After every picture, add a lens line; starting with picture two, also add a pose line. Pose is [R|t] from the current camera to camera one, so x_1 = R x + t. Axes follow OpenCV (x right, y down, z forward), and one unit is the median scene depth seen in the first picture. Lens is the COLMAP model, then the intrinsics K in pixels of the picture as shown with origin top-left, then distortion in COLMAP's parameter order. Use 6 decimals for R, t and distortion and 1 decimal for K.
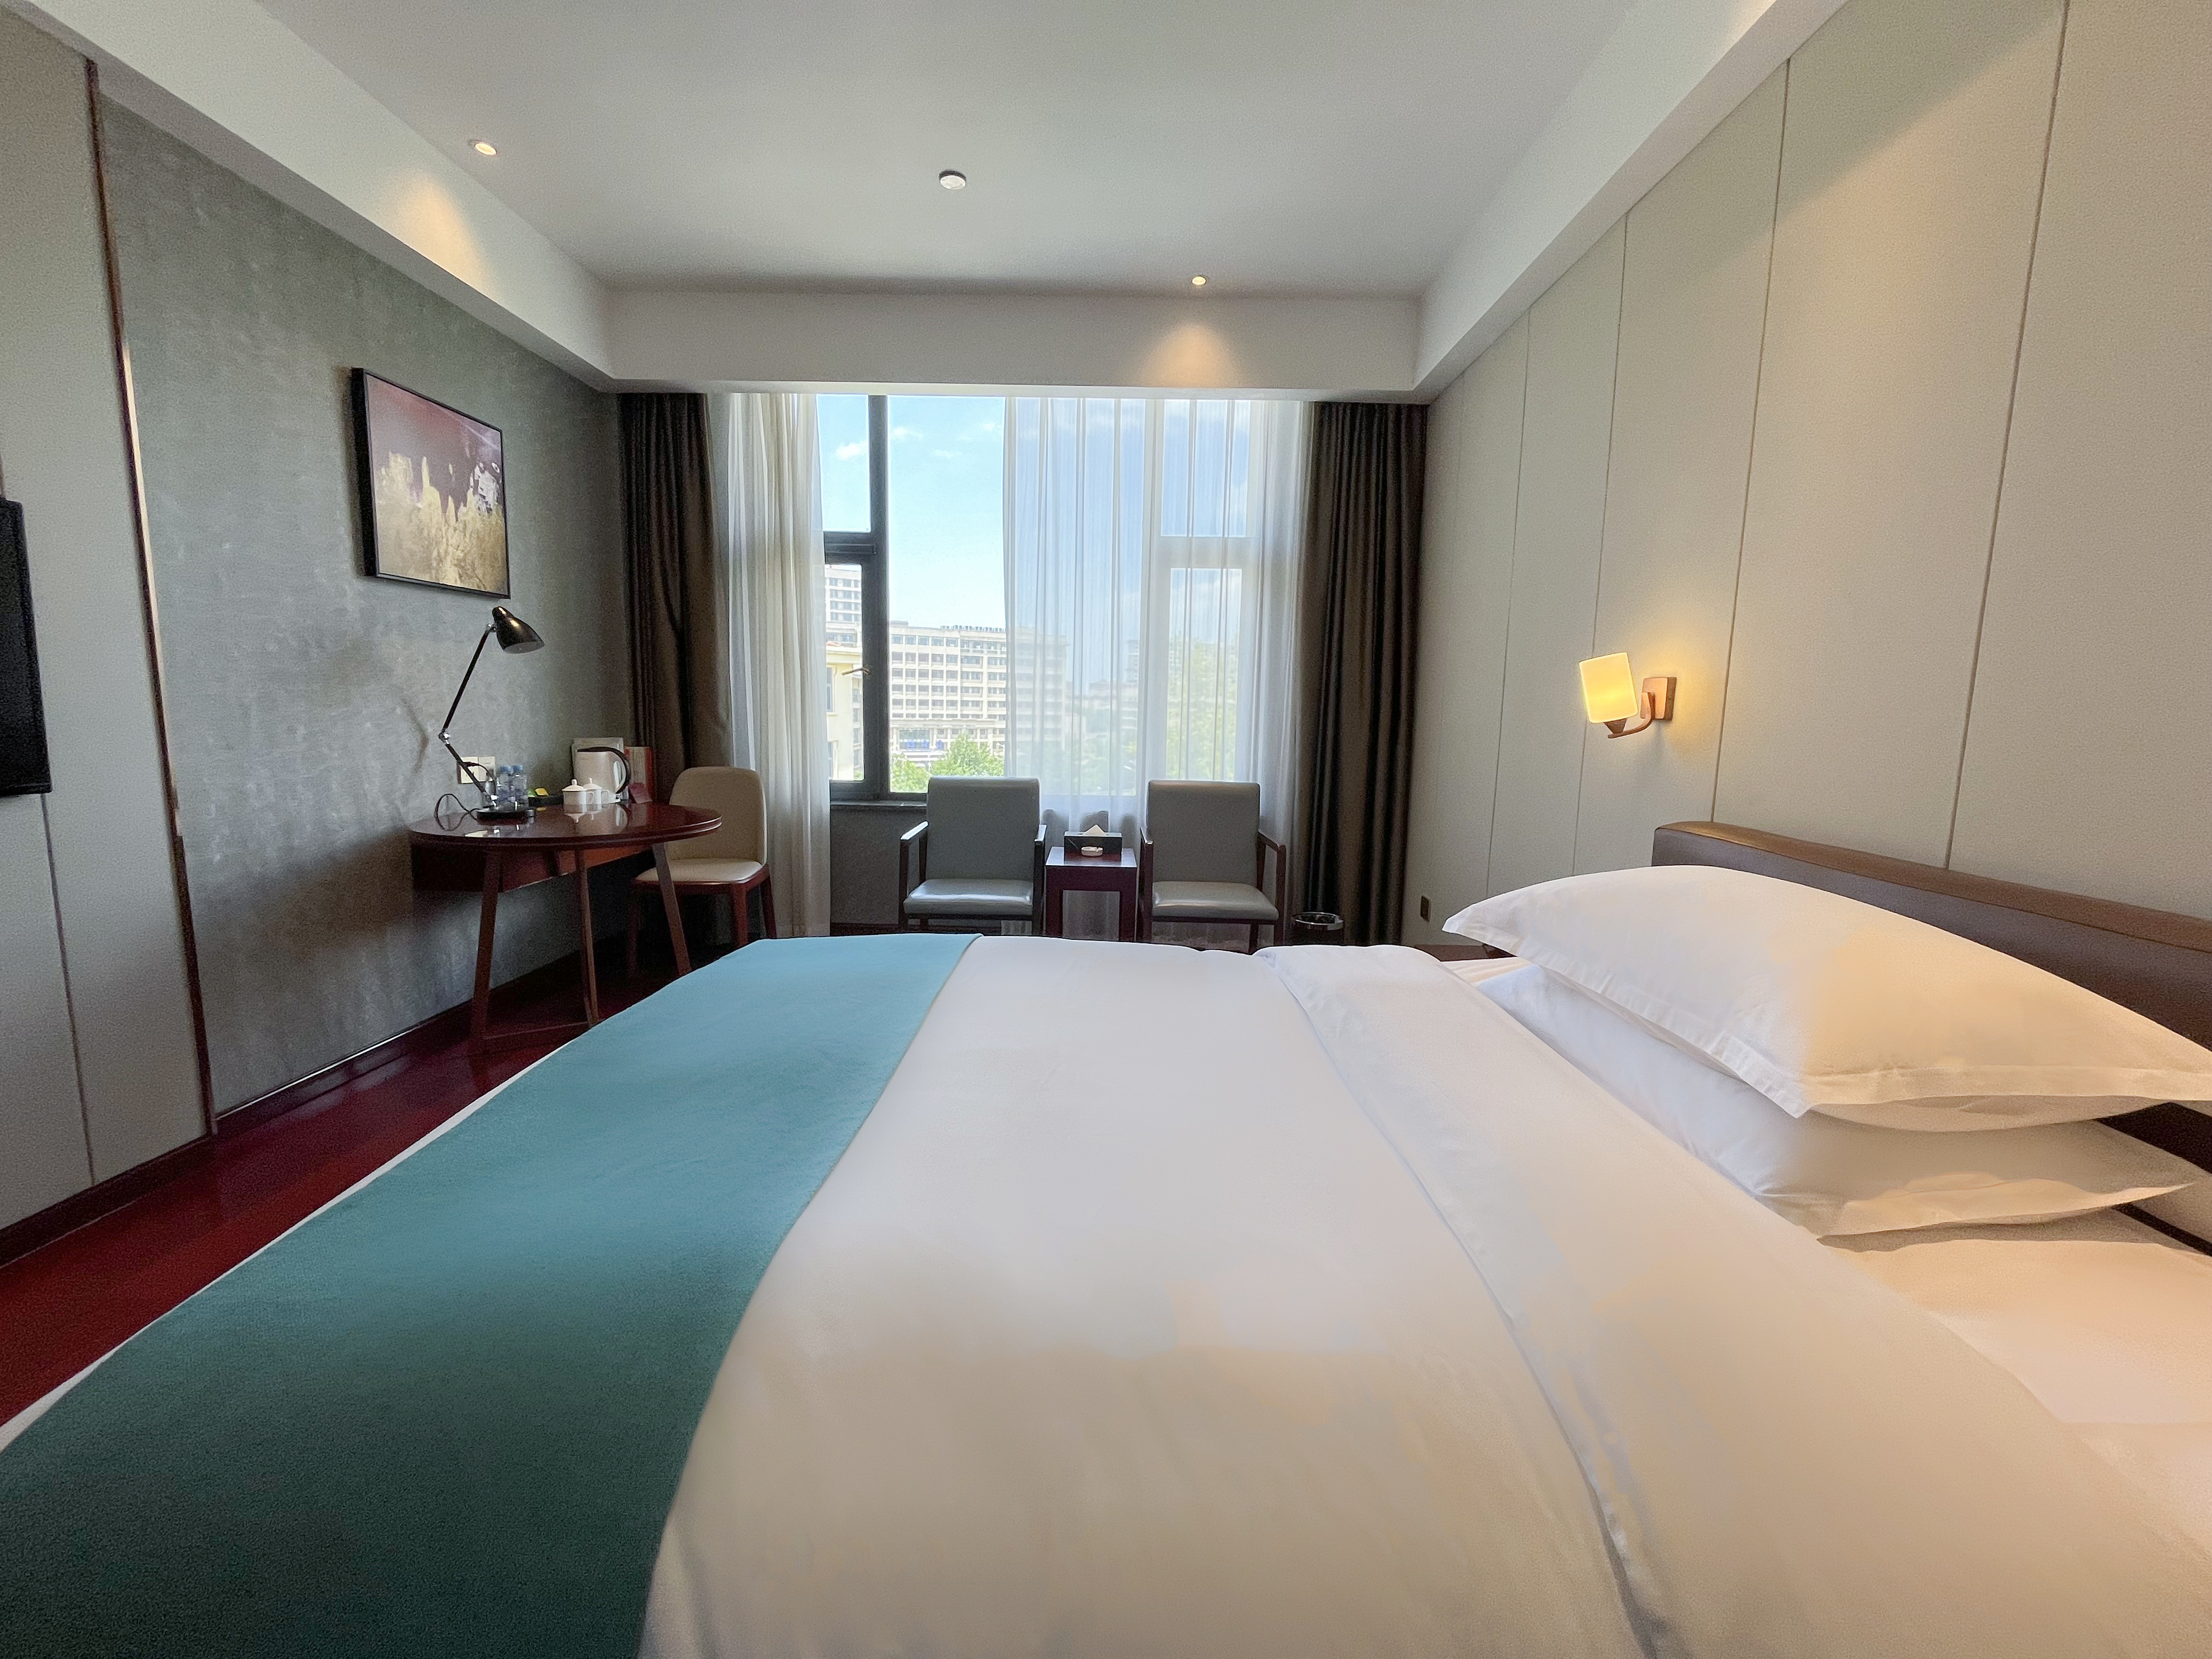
lens RADIAL K [[874.7, 0, 1110.1], [0, 874.7, 830.4], [0, 0, 1]] dist [-0.002040, -0.000643]
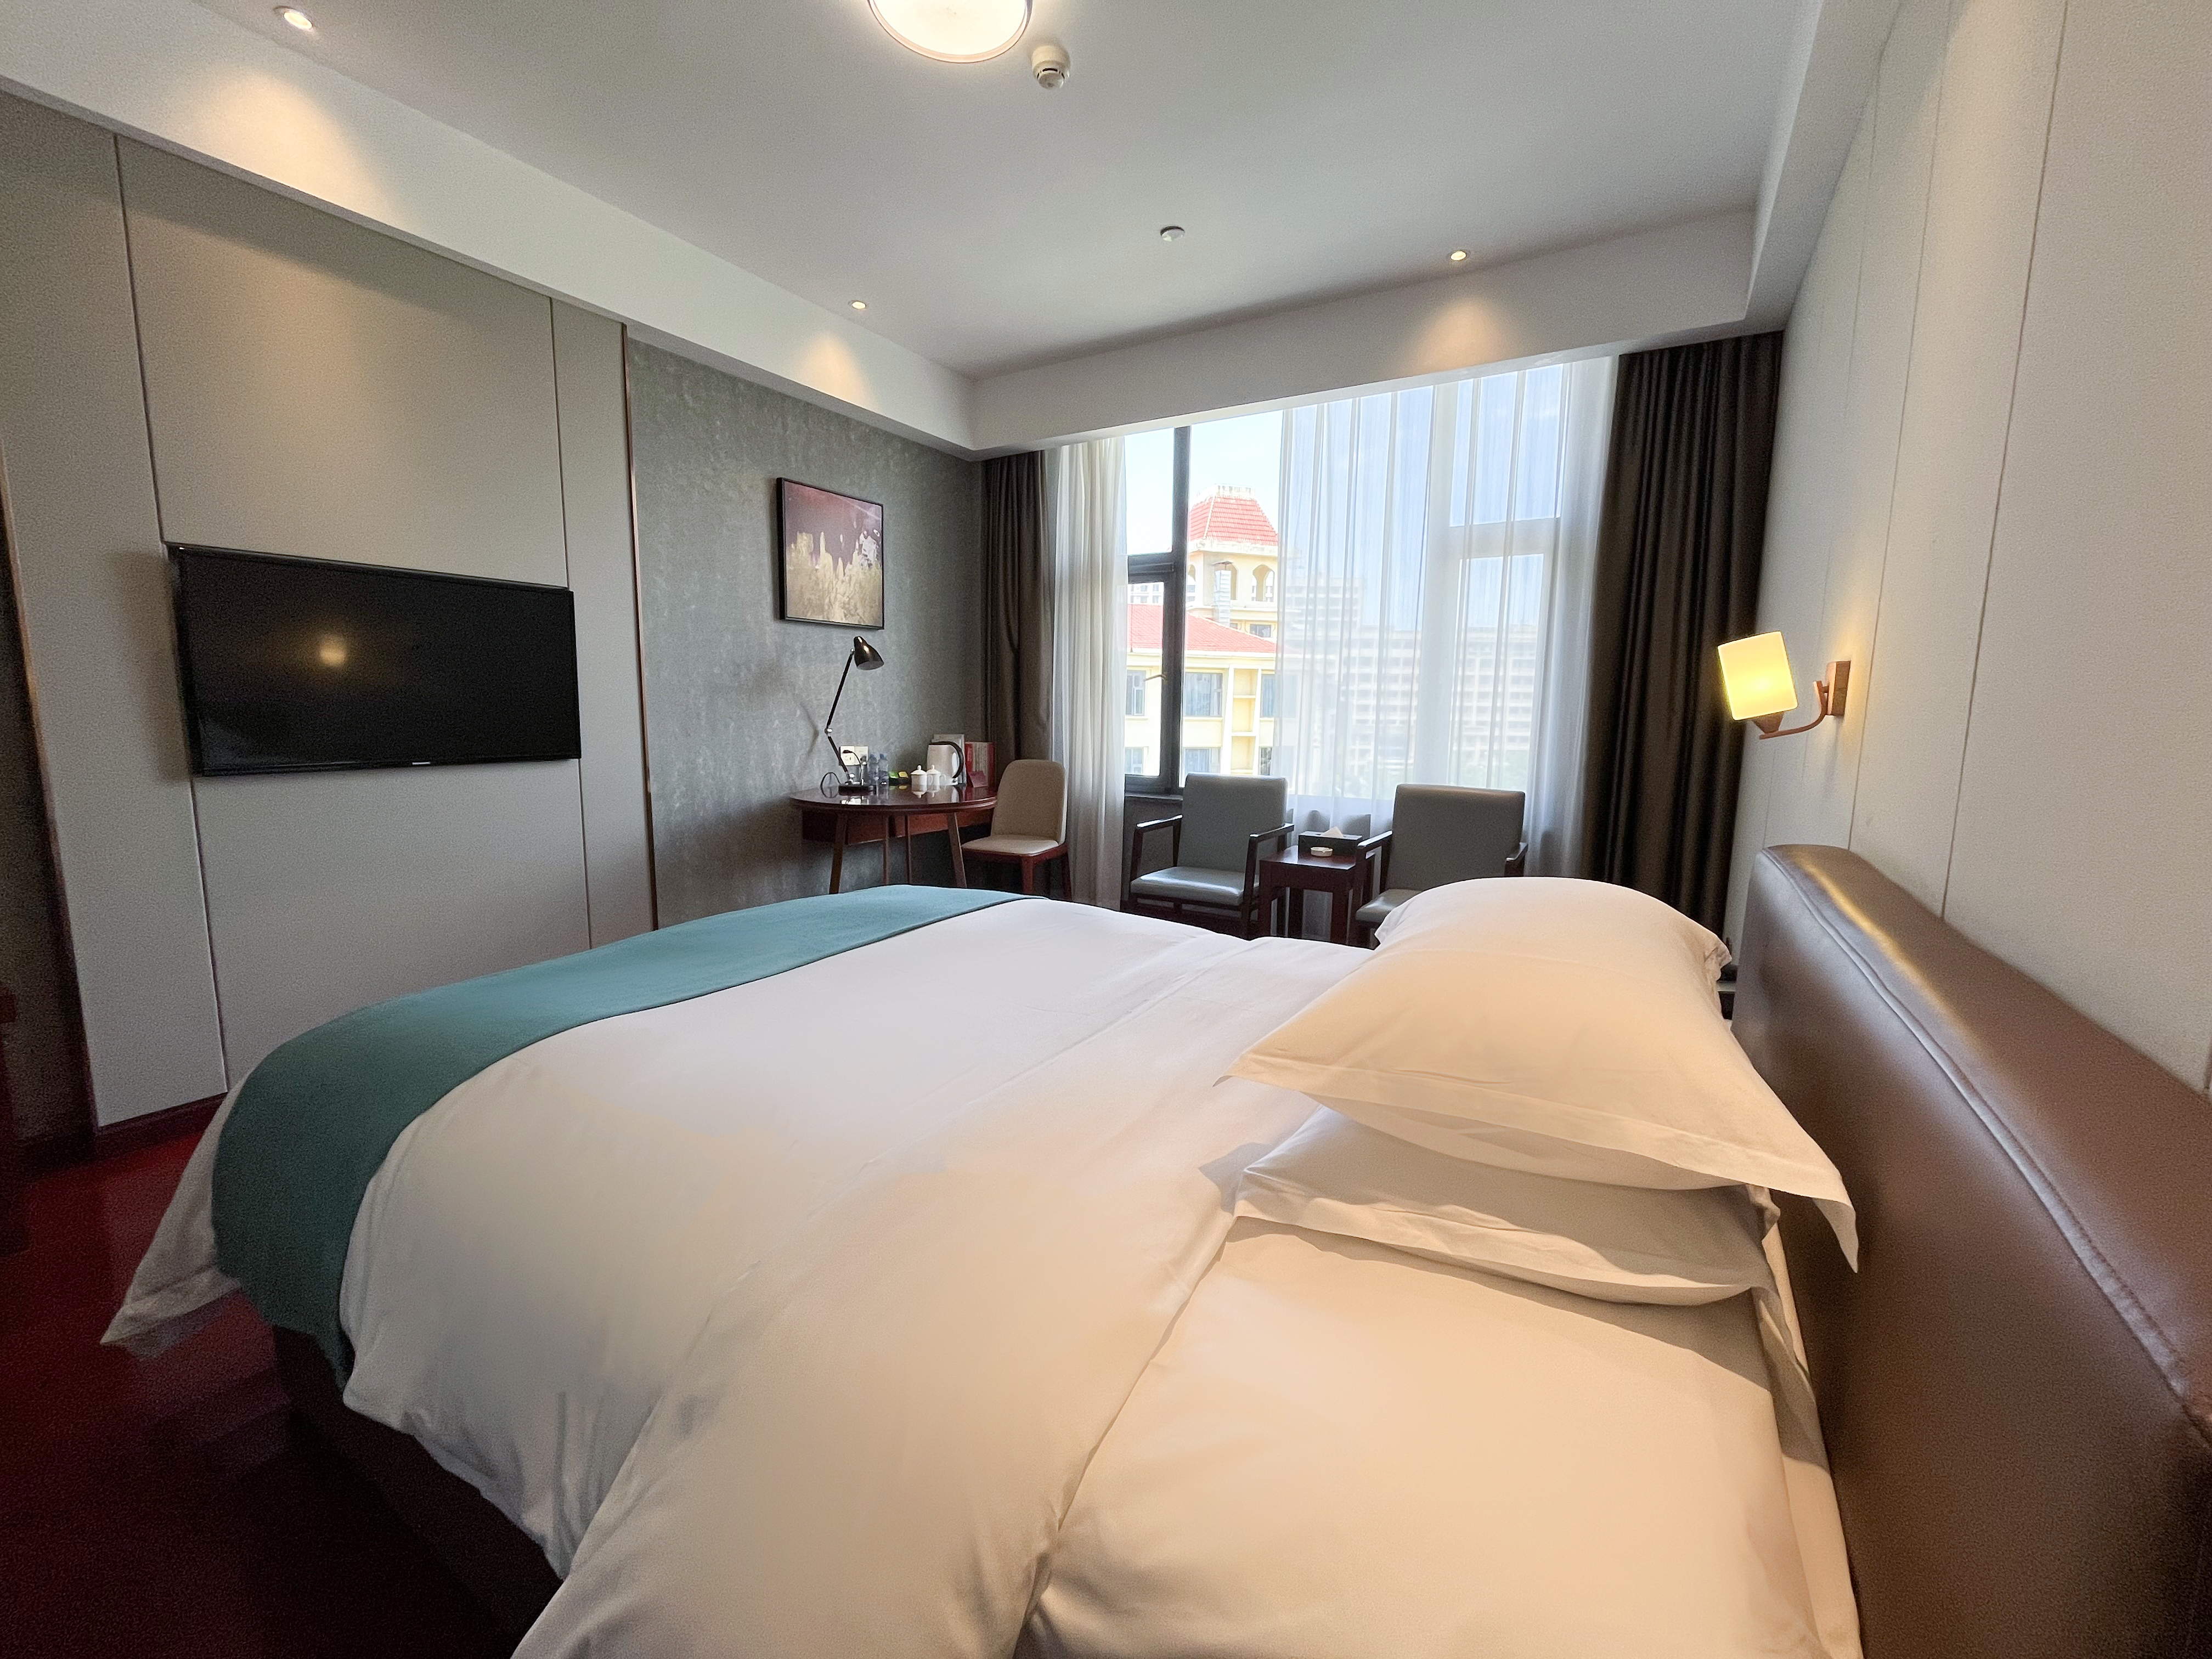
lens RADIAL K [[874.7, 0, 1106.6], [0, 874.7, 829.3], [0, 0, 1]] dist [-0.002040, -0.000643]
pose [[0.868755, 0.062267, -0.491311, 0.276108], [-0.066174, 0.997763, 0.009442, 0.005643], [0.490800, 0.024309, 0.870933, 0.005978]]
